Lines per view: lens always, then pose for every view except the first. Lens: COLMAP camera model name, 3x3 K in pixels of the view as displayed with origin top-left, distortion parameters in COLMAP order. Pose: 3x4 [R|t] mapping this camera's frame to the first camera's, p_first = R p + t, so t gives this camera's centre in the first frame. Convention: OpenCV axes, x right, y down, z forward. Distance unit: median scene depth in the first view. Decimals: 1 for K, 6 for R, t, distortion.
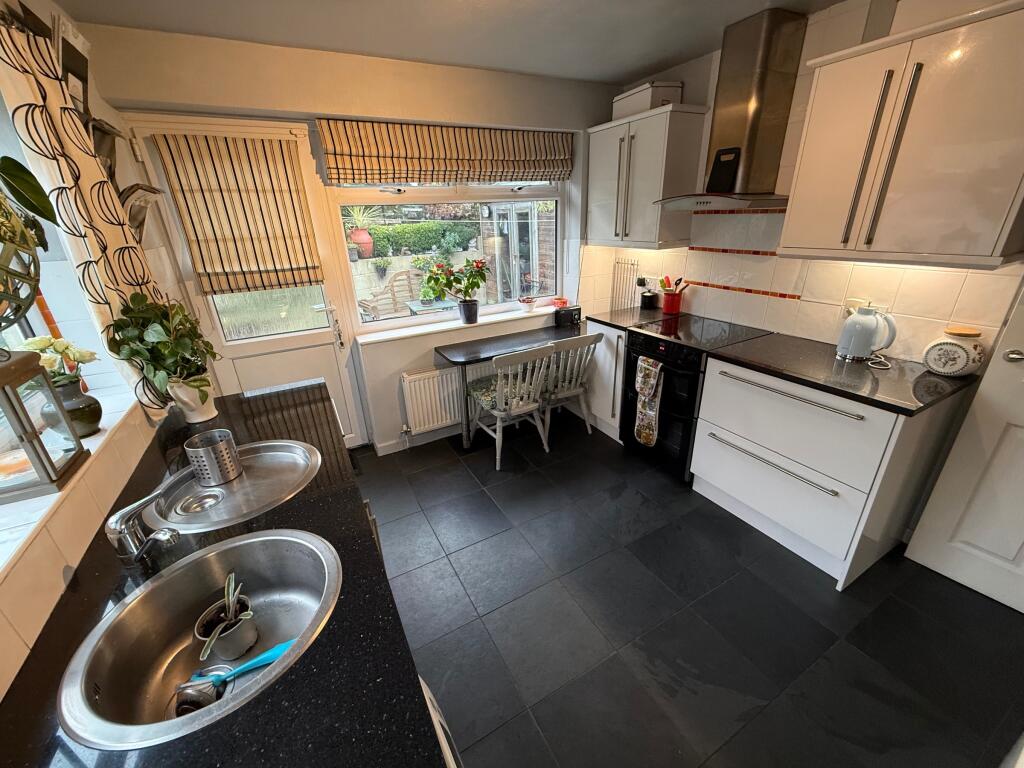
lens RADIAL K [[406.1, 0, 510.6], [0, 406.1, 384.9], [0, 0, 1]] dist [-0.003387, -0.000266]
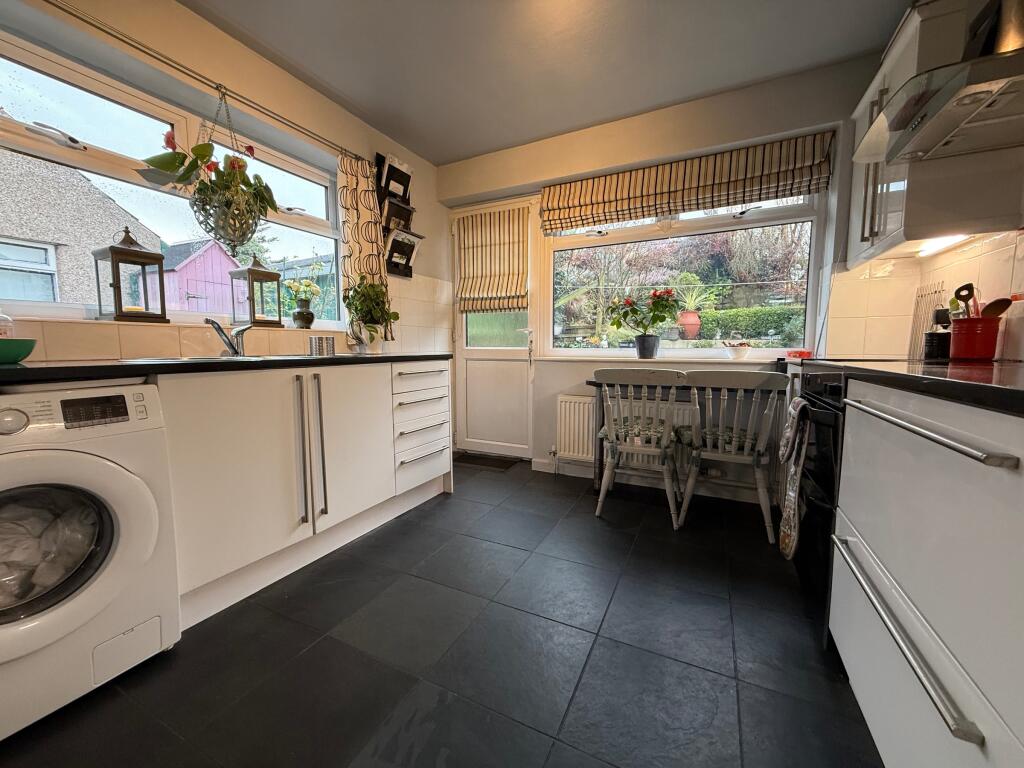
lens RADIAL K [[406.1, 0, 510.6], [0, 406.1, 384.9], [0, 0, 1]] dist [-0.003387, -0.000266]
pose [[0.564132, 0.110241, -0.818292, 0.509864], [-0.335663, 0.936078, -0.105297, 0.104964], [0.754377, 0.334072, 0.565076, 0.305710]]
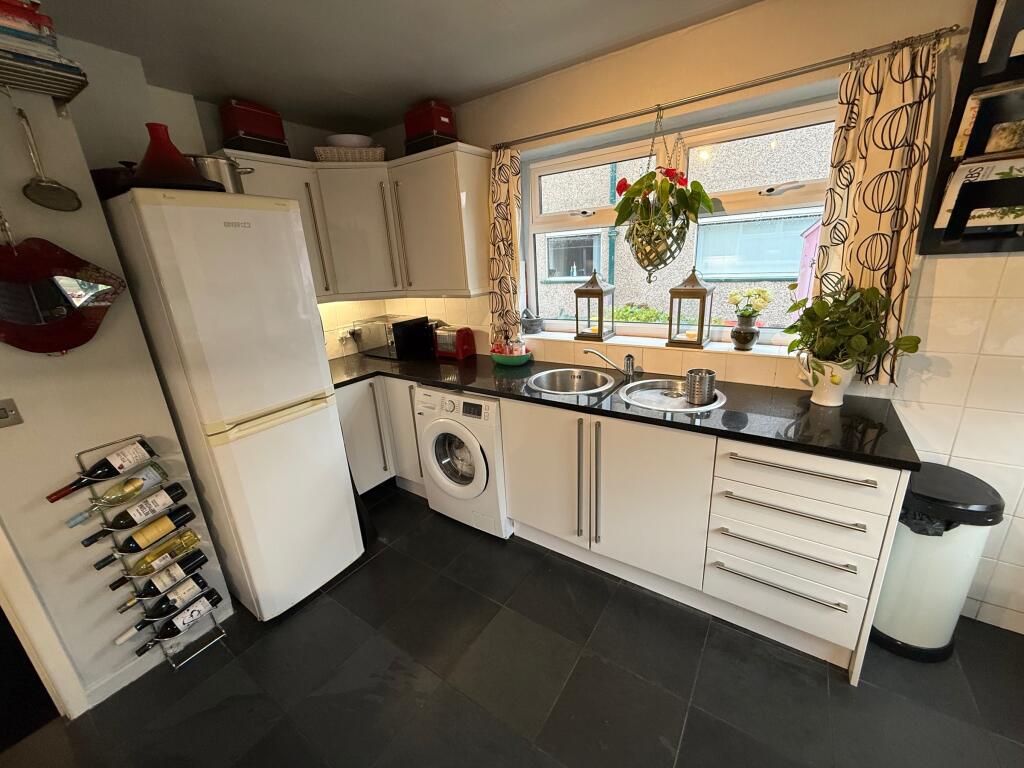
lens RADIAL K [[406.1, 0, 510.6], [0, 406.1, 384.9], [0, 0, 1]] dist [-0.003387, -0.000266]
pose [[-0.893065, 0.213343, -0.396131, 0.198179], [-0.092019, 0.775216, 0.624958, -0.305310], [0.440417, 0.594580, -0.672687, 0.756971]]
